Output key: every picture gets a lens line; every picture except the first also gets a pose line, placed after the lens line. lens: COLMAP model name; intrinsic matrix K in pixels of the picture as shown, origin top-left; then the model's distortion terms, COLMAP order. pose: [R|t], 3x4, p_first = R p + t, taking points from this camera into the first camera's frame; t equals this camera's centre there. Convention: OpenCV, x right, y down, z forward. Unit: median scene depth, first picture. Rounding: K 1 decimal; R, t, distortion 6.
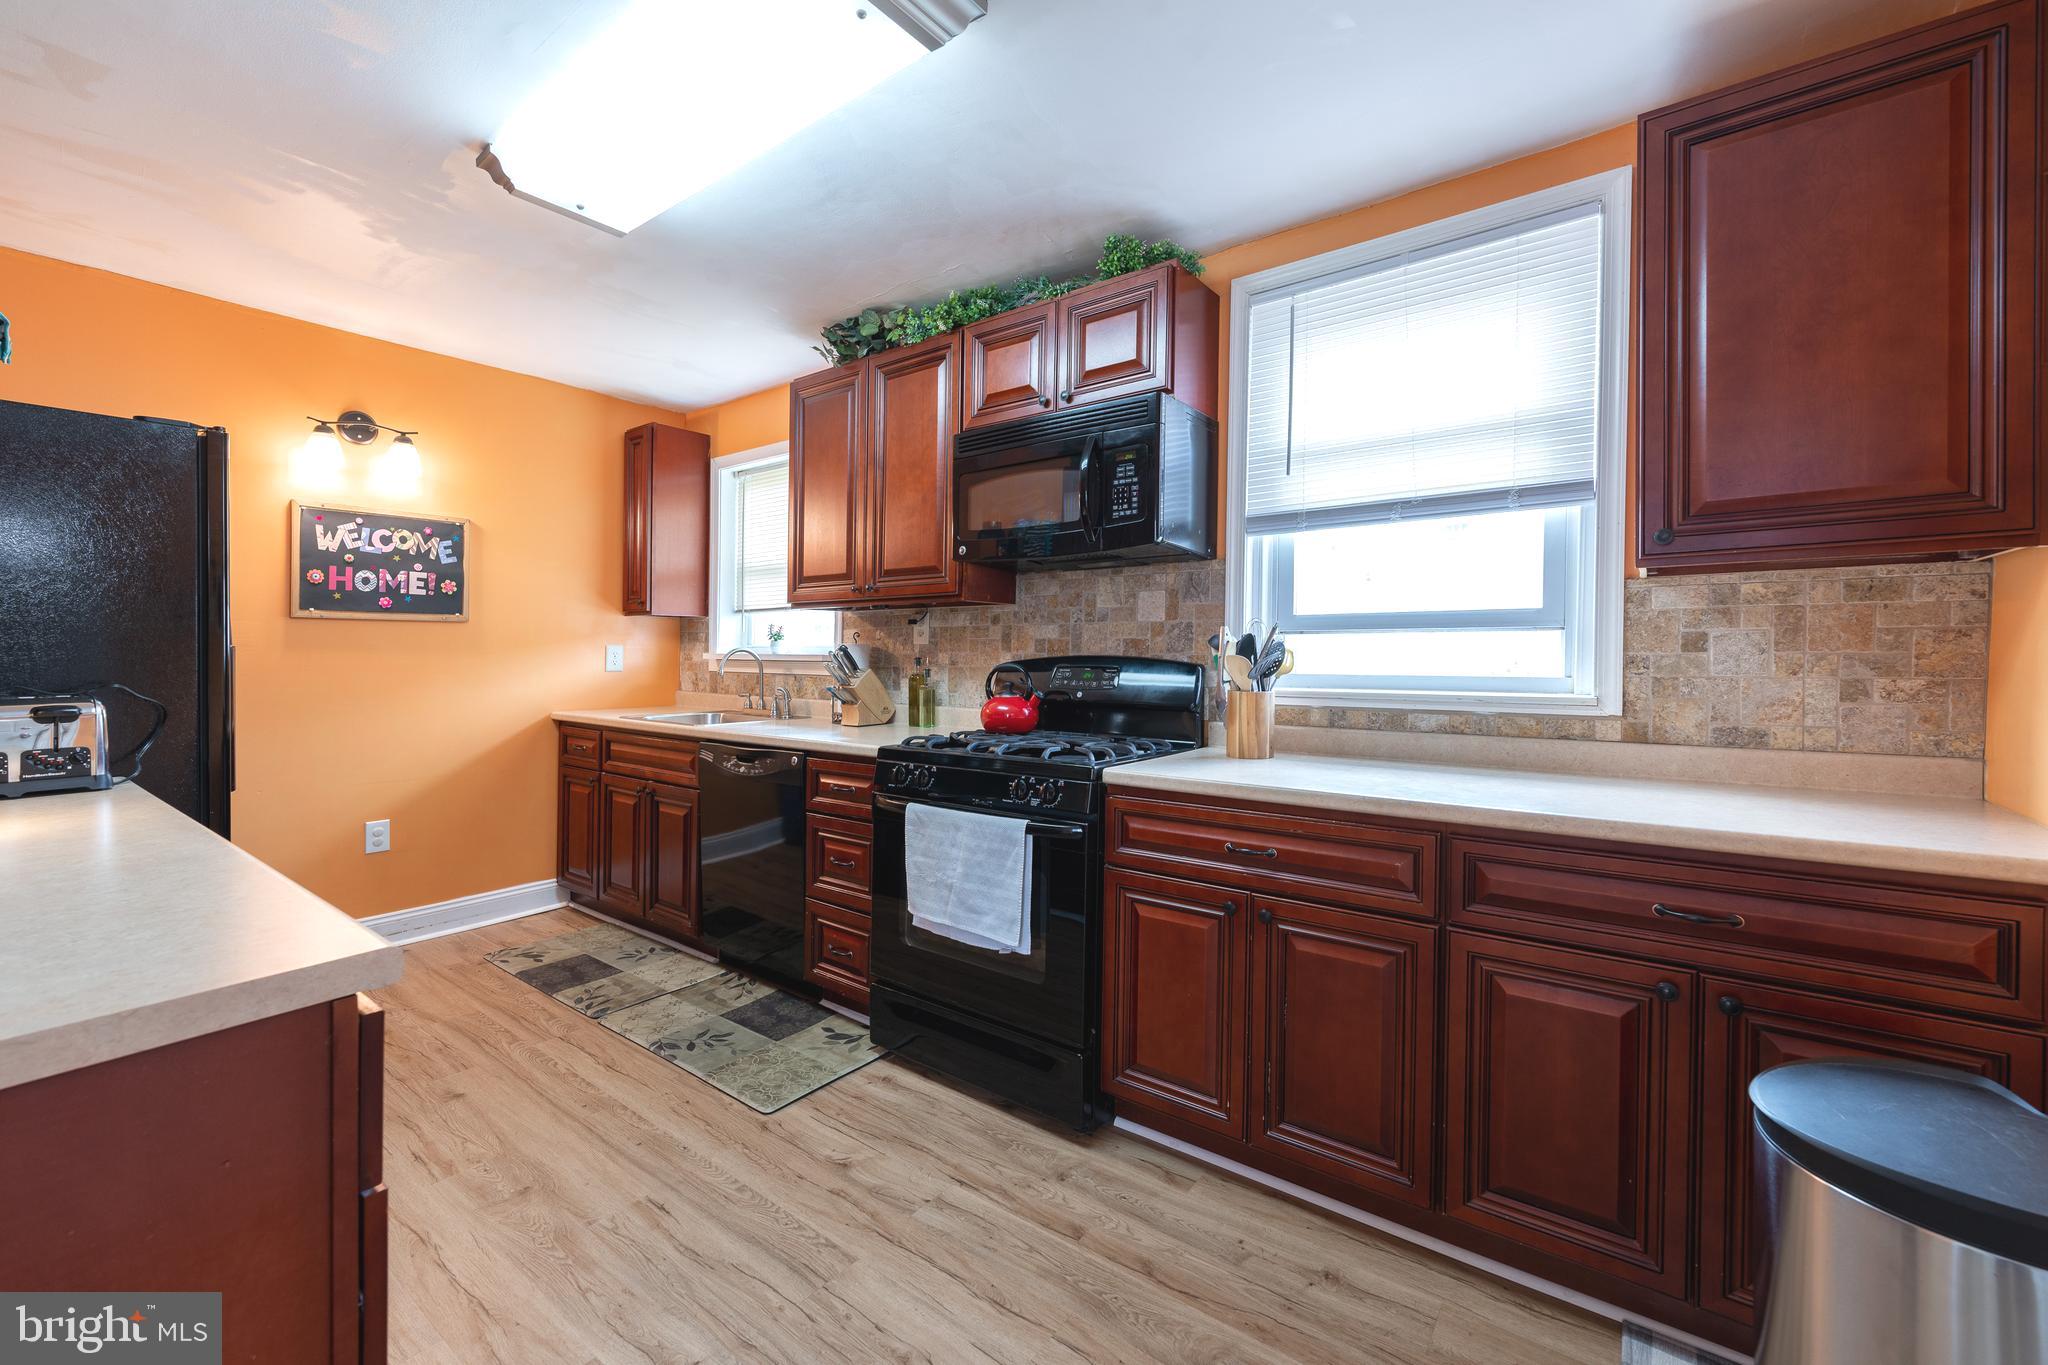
lens RADIAL K [[836.5, 0, 1026.4], [0, 836.5, 675.1], [0, 0, 1]] dist [-0.000306, -0.000009]
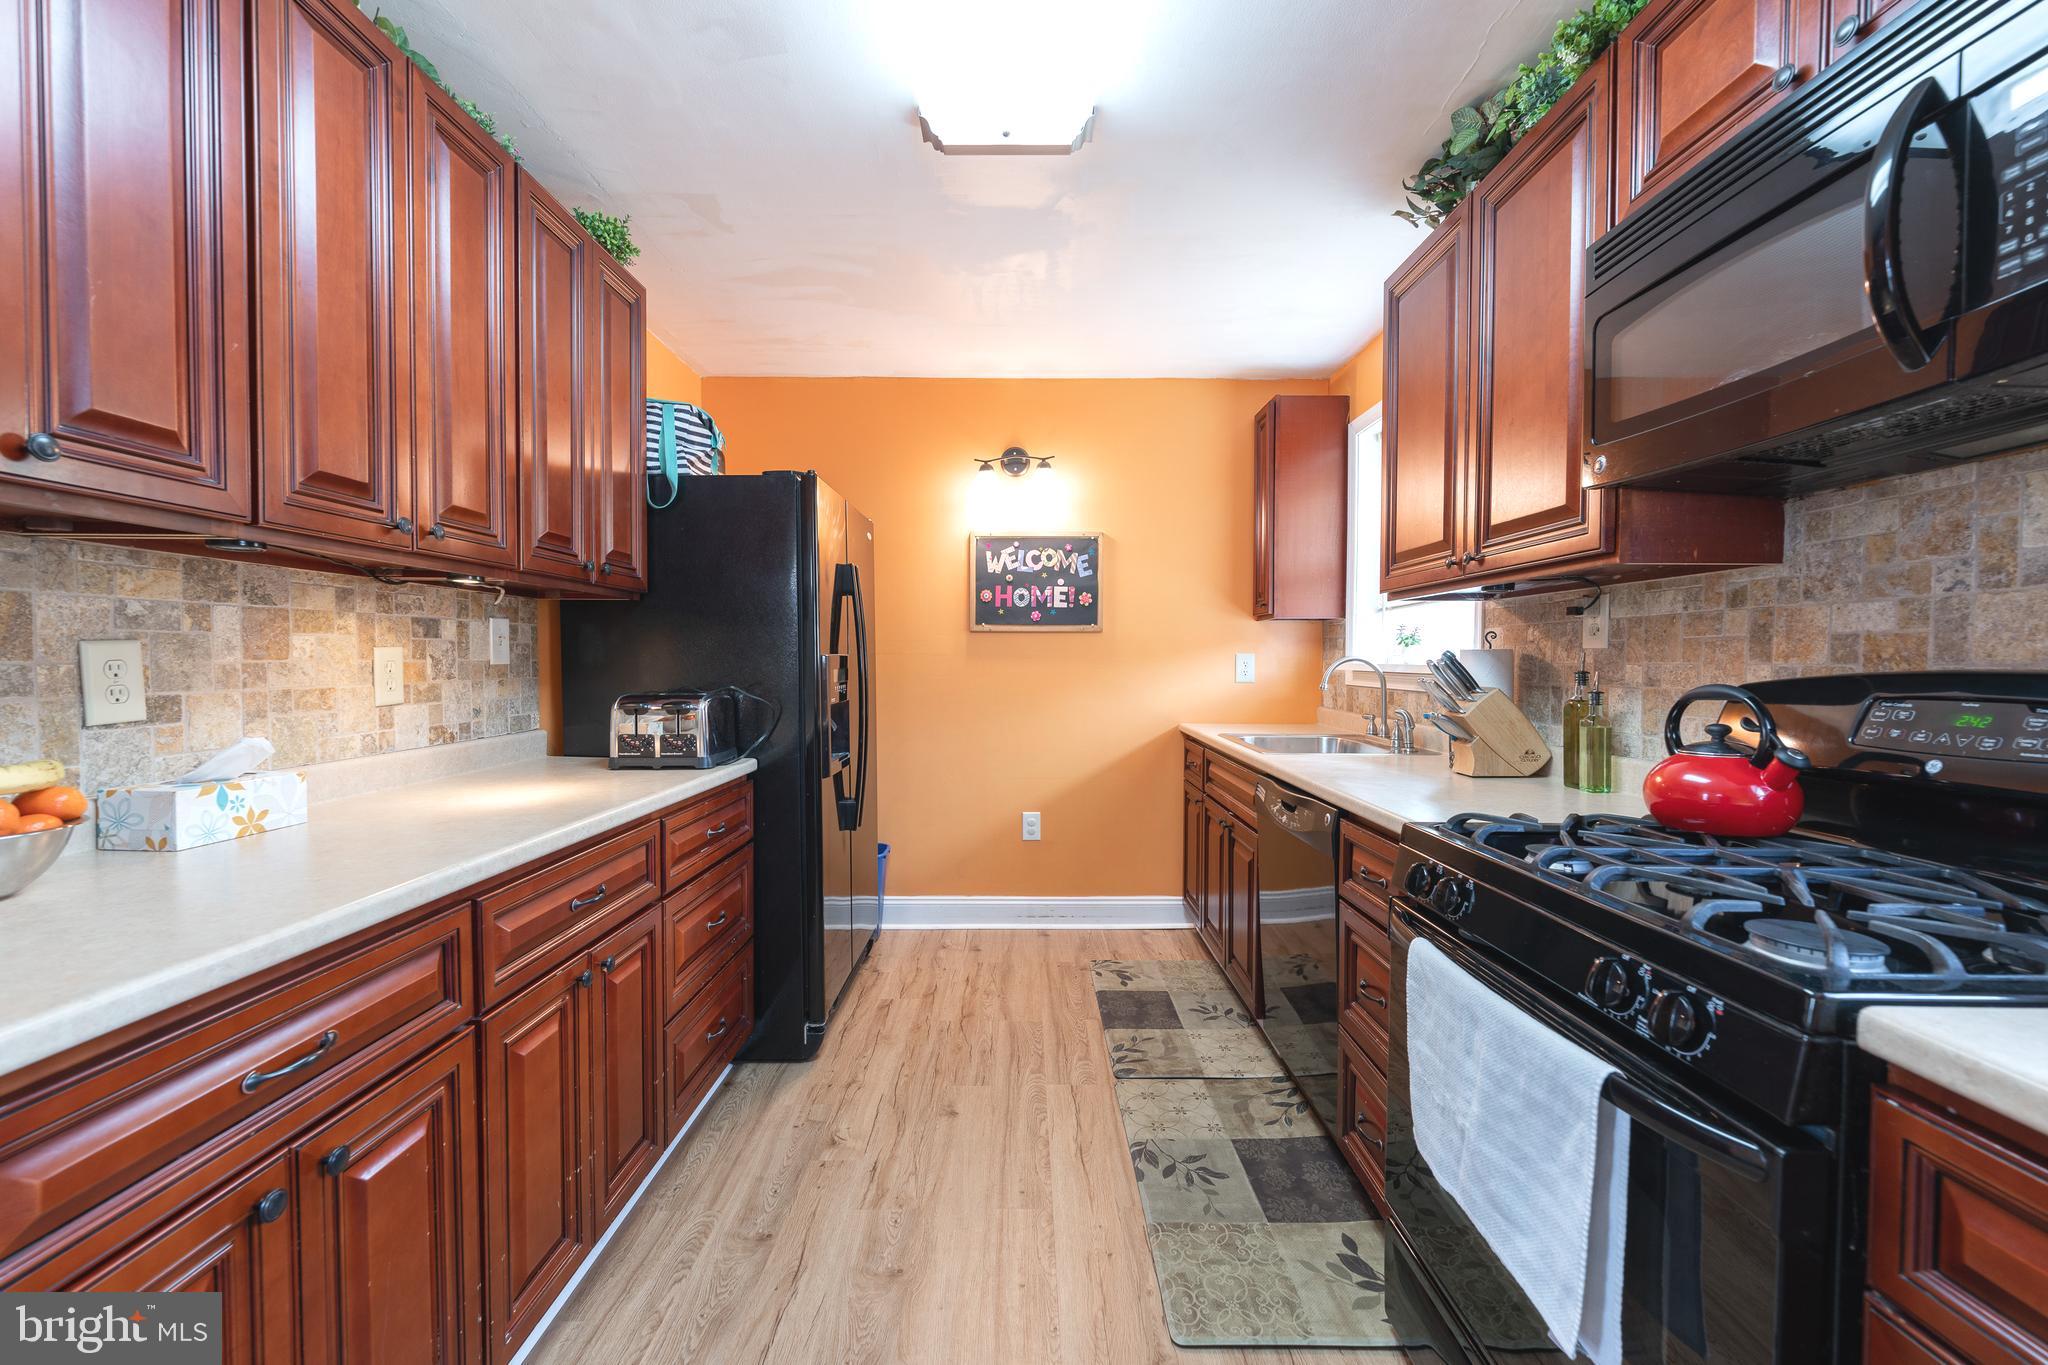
lens RADIAL K [[826.6, 0, 1021.7], [0, 826.6, 673.3], [0, 0, 1]] dist [-0.001889, 0.000036]
pose [[0.602469, 0.013118, -0.798034, 0.102563], [-0.024135, 0.999707, -0.001788, -0.009500], [0.797777, 0.020338, 0.602609, 0.358301]]
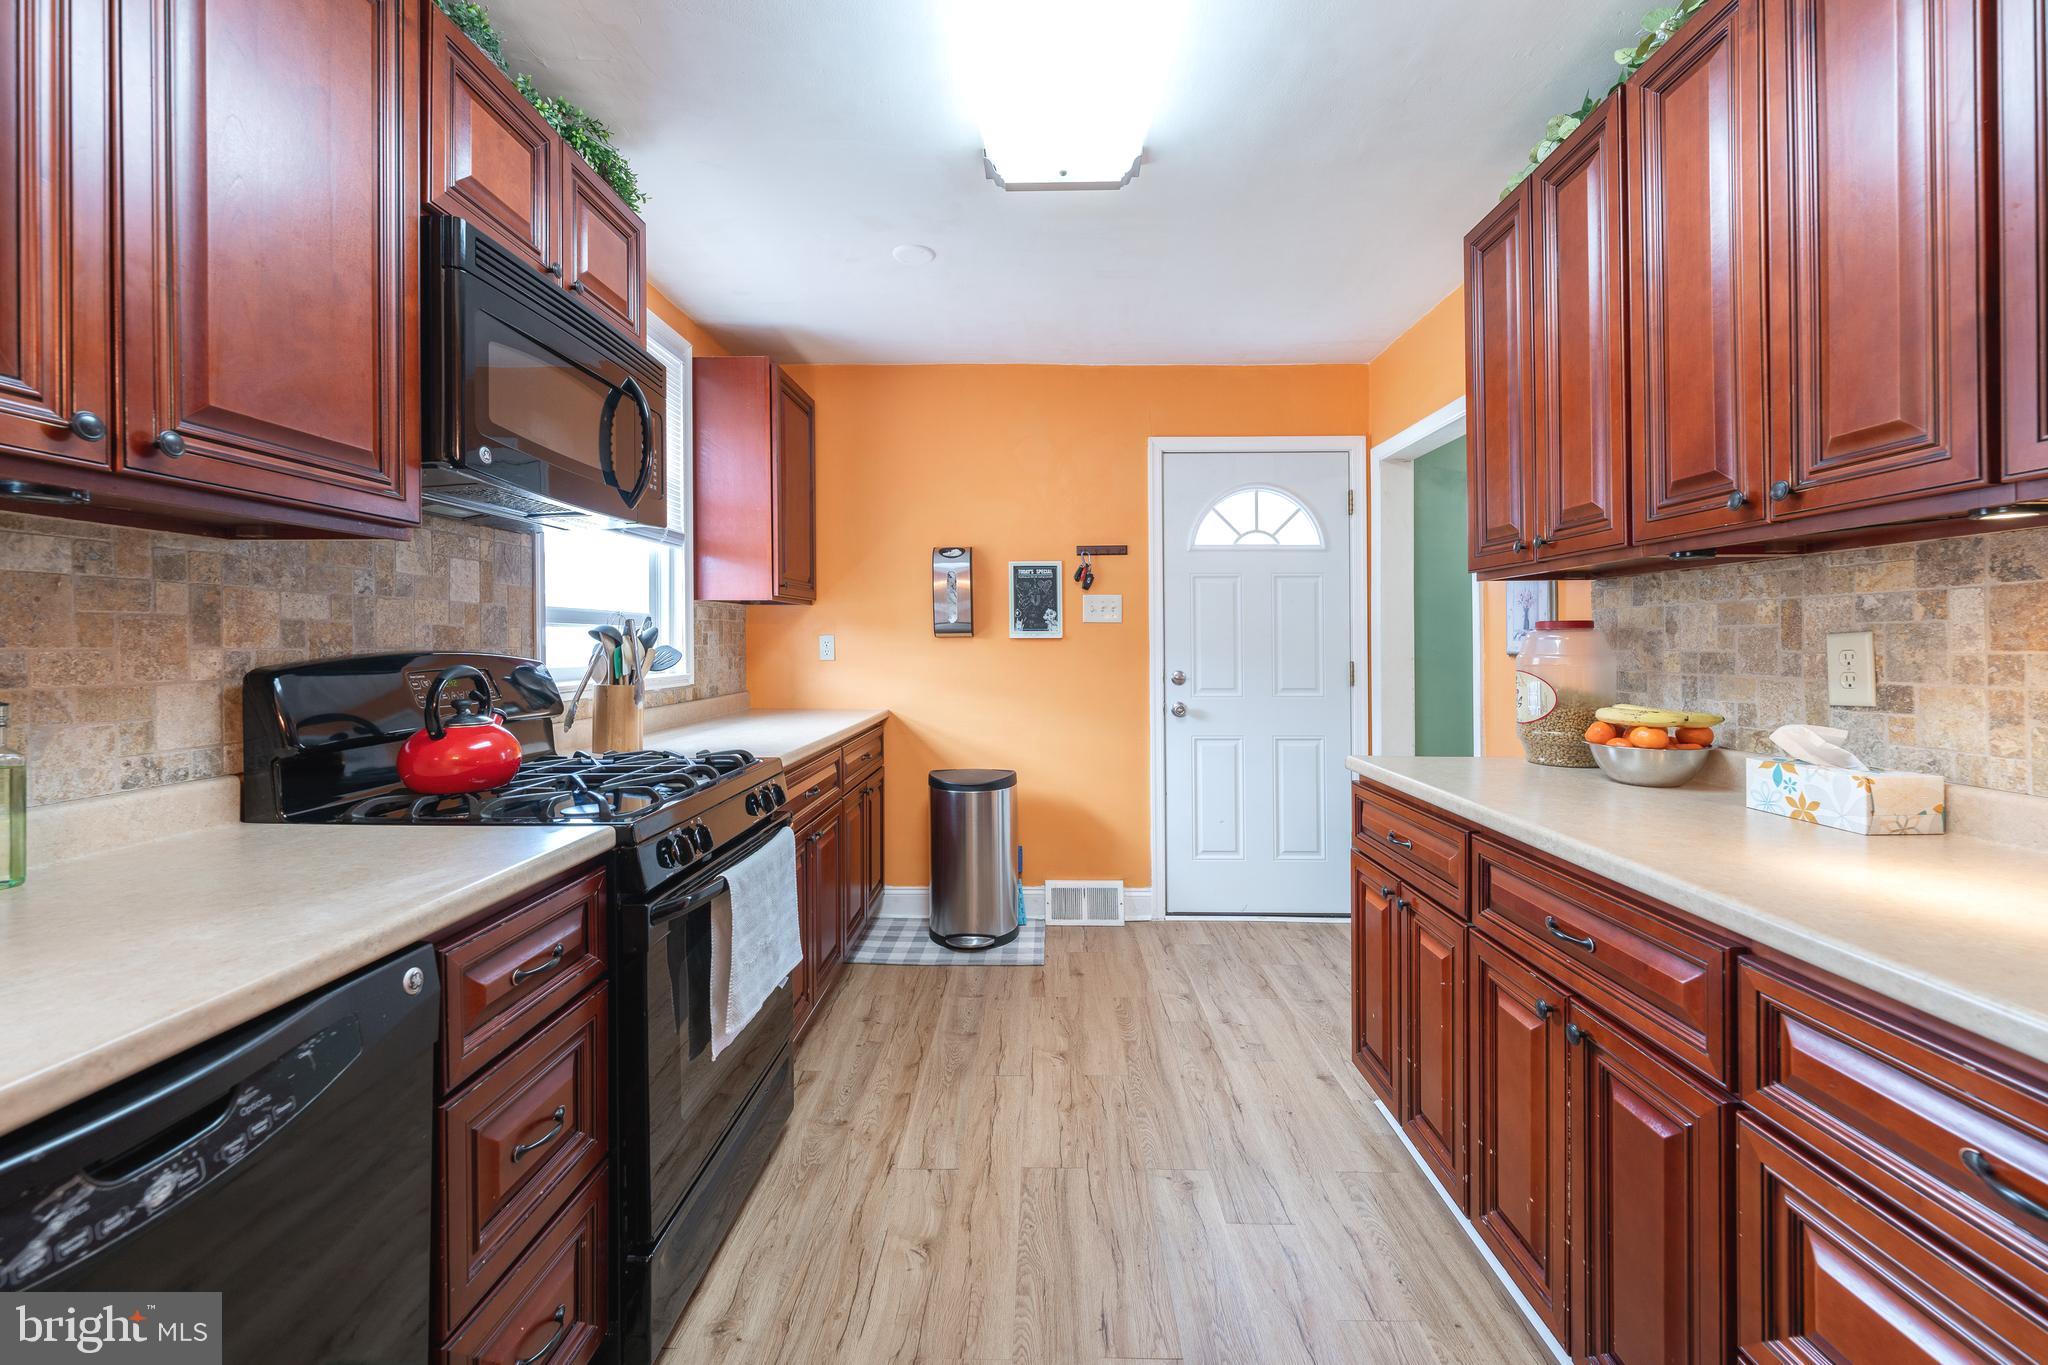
lens RADIAL K [[829.1, 0, 1026.5], [0, 829.1, 682.5], [0, 0, 1]] dist [0.000815, -0.000125]
pose [[-0.583450, -0.038282, 0.811246, -0.622096], [0.020867, 0.997852, 0.062095, -0.026846], [-0.811881, 0.053158, -0.581398, 0.908406]]
